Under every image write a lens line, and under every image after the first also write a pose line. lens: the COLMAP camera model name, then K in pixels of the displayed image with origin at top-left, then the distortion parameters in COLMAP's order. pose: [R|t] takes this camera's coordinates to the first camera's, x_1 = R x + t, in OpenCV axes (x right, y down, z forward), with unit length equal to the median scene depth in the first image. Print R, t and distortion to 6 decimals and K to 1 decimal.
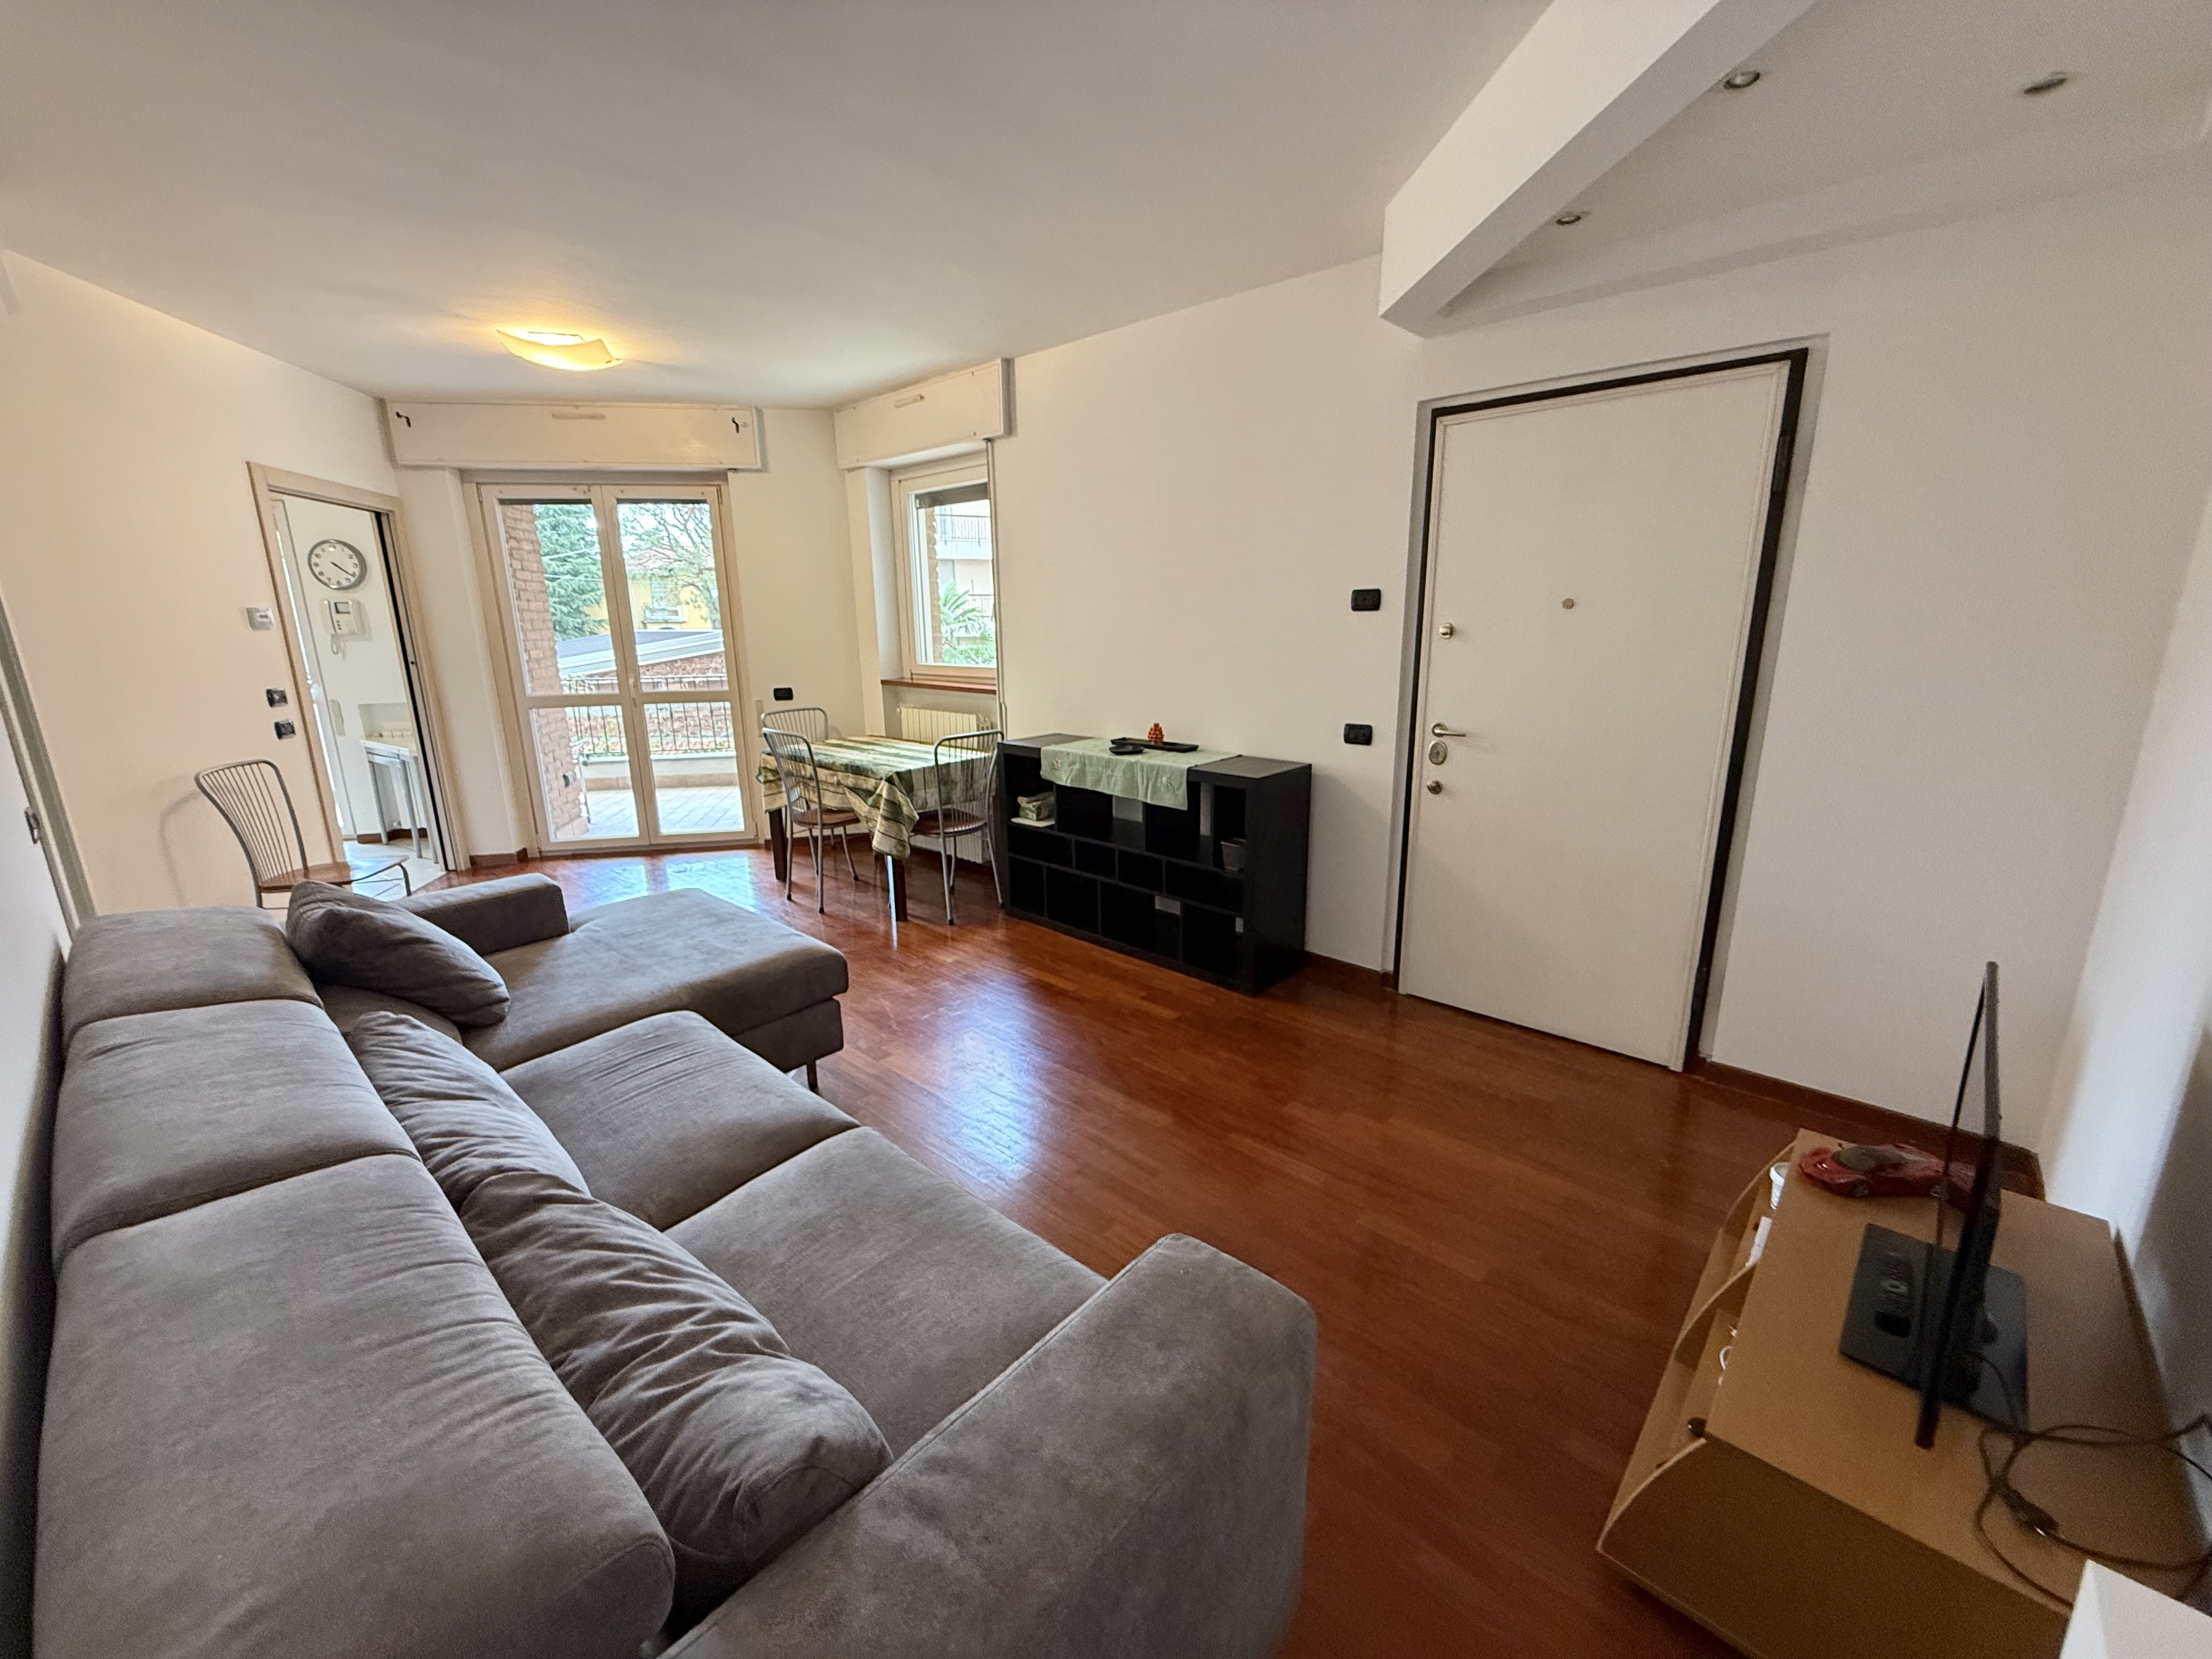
lens RADIAL K [[882.5, 0, 1100.7], [0, 882.5, 831.4], [0, 0, 1]] dist [-0.001263, 0.000273]
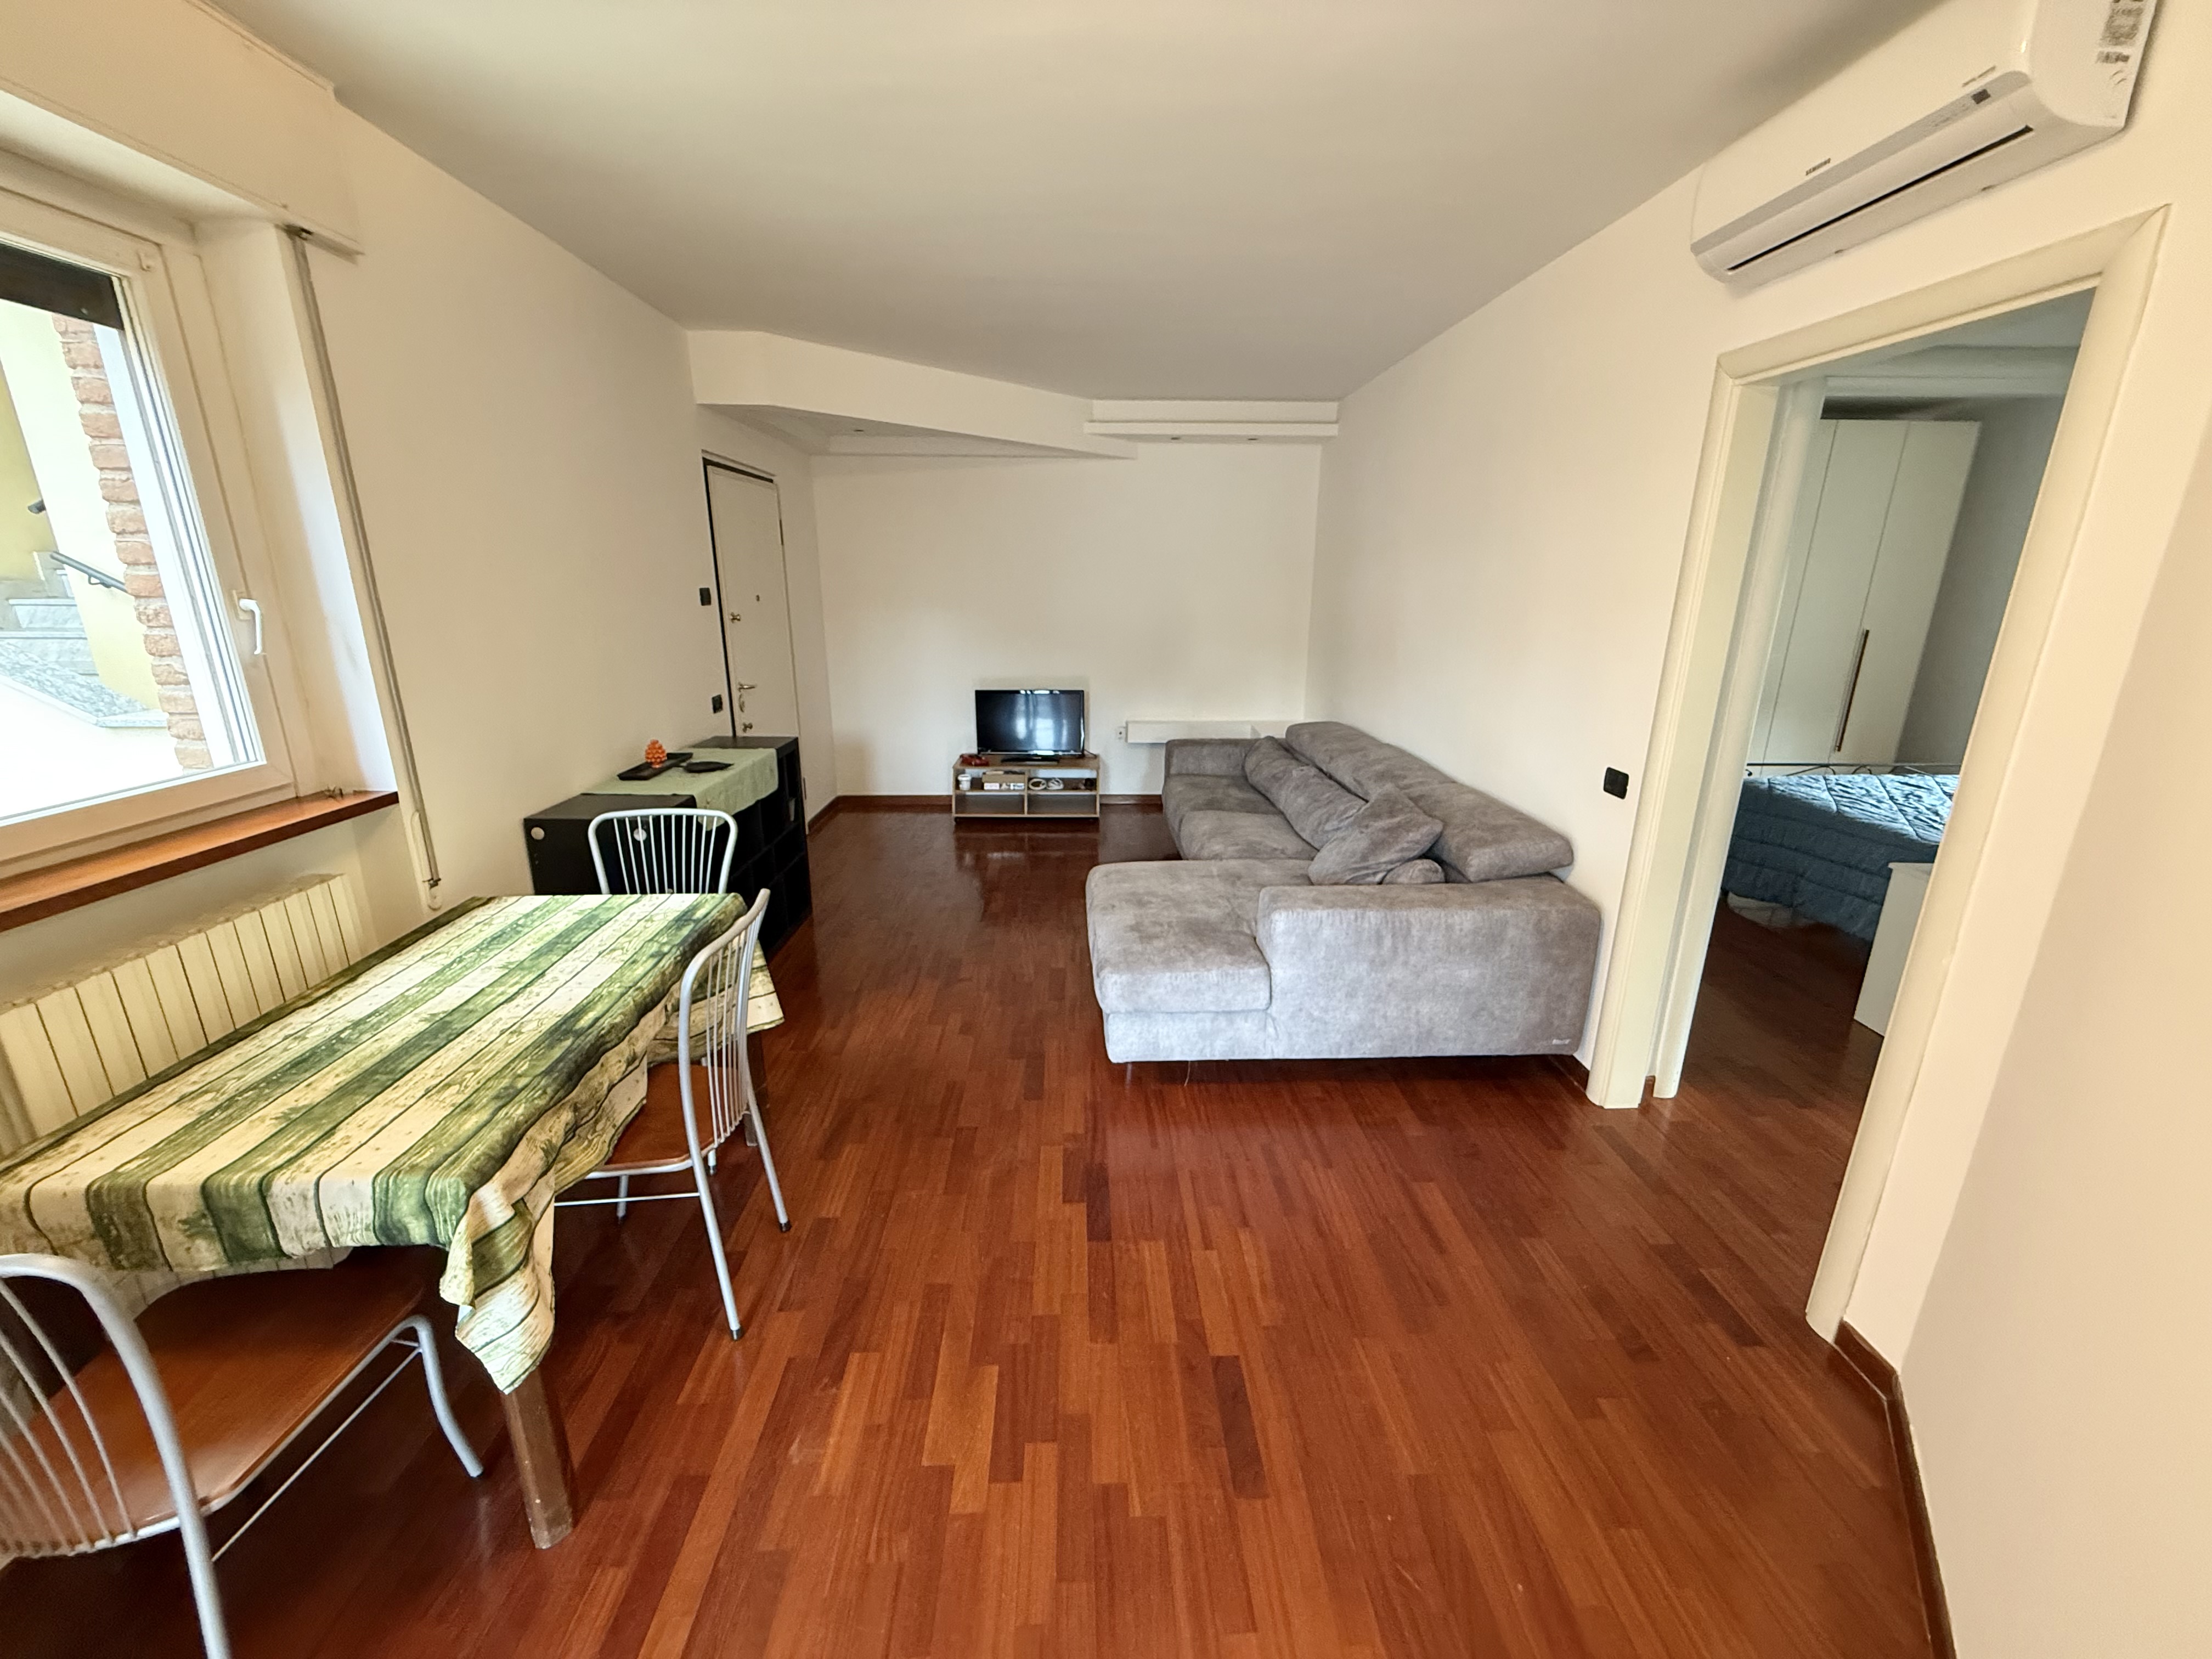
lens RADIAL K [[882.5, 0, 1102.4], [0, 882.5, 827.8], [0, 0, 1]] dist [-0.001263, 0.000273]
pose [[-0.695278, -0.189727, 0.693248, -0.771964], [0.173625, 0.891629, 0.418153, -0.298902], [-0.697455, 0.411098, -0.586988, 1.114071]]
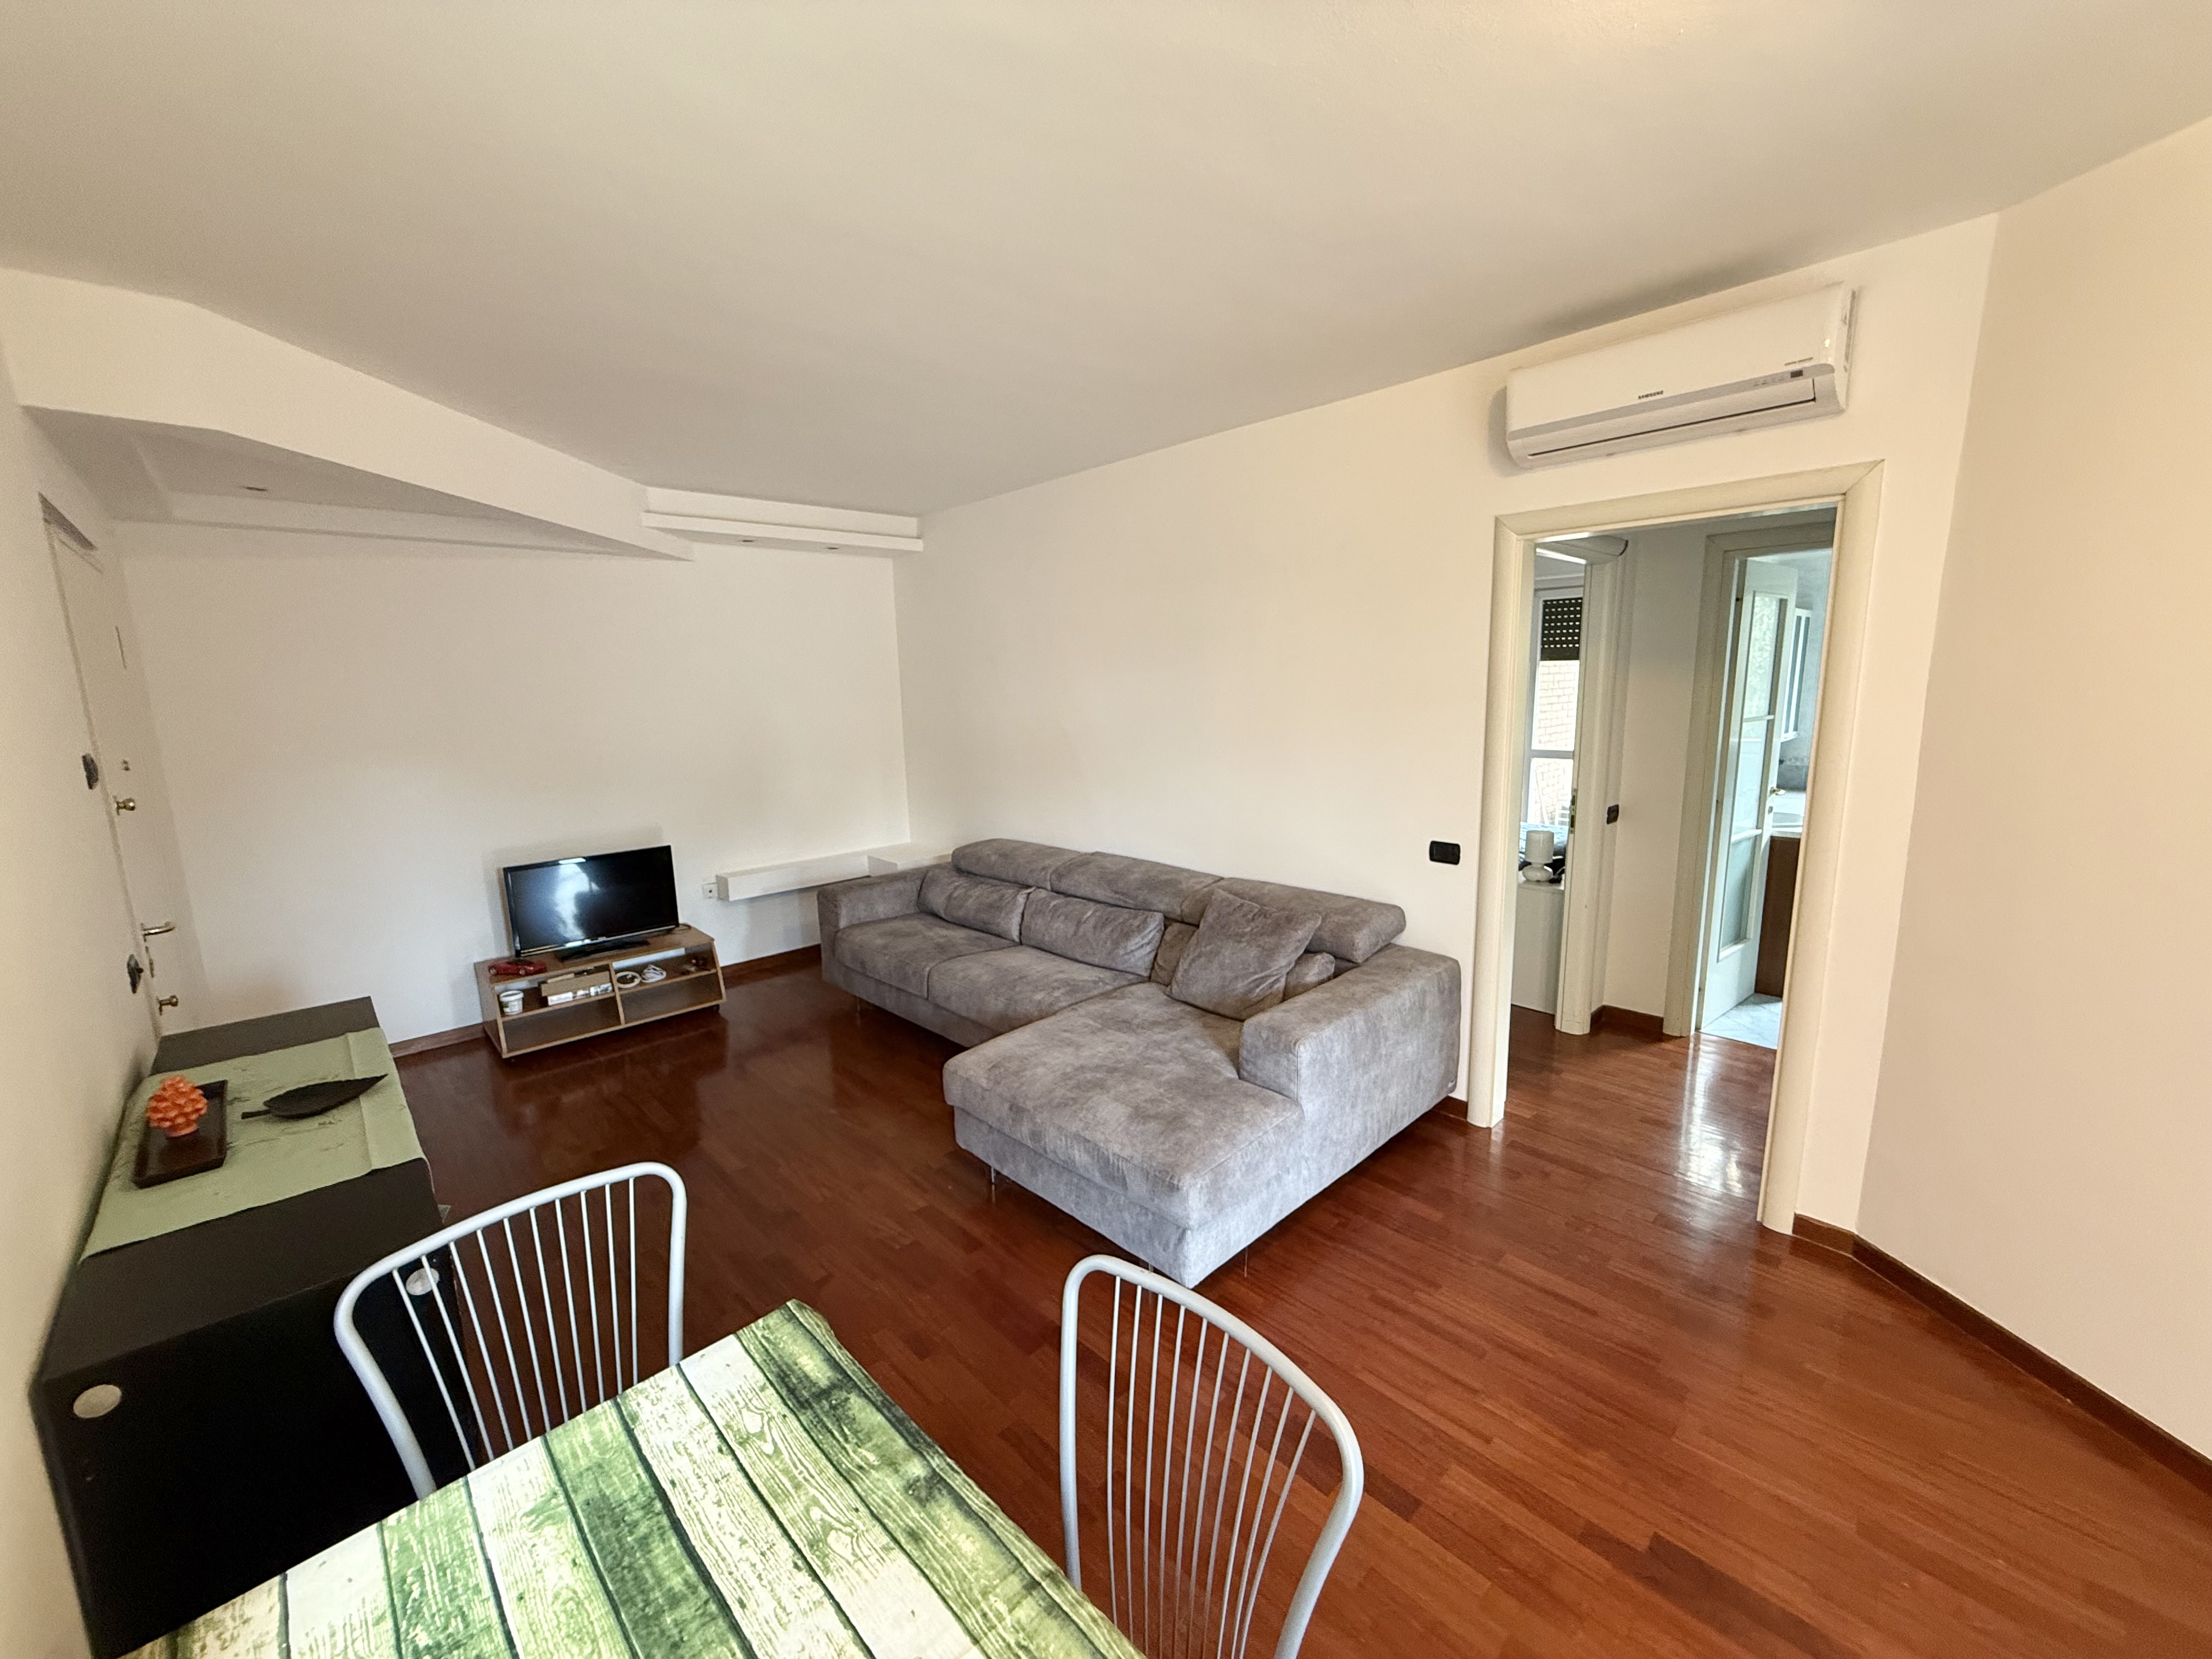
lens RADIAL K [[882.5, 0, 1093.4], [0, 882.5, 828.1], [0, 0, 1]] dist [-0.001263, 0.000273]
pose [[-0.996078, 0.023961, 0.085171, -0.359931], [0.055876, 0.916737, 0.395565, -0.331344], [-0.068601, 0.398773, -0.914480, 1.170326]]
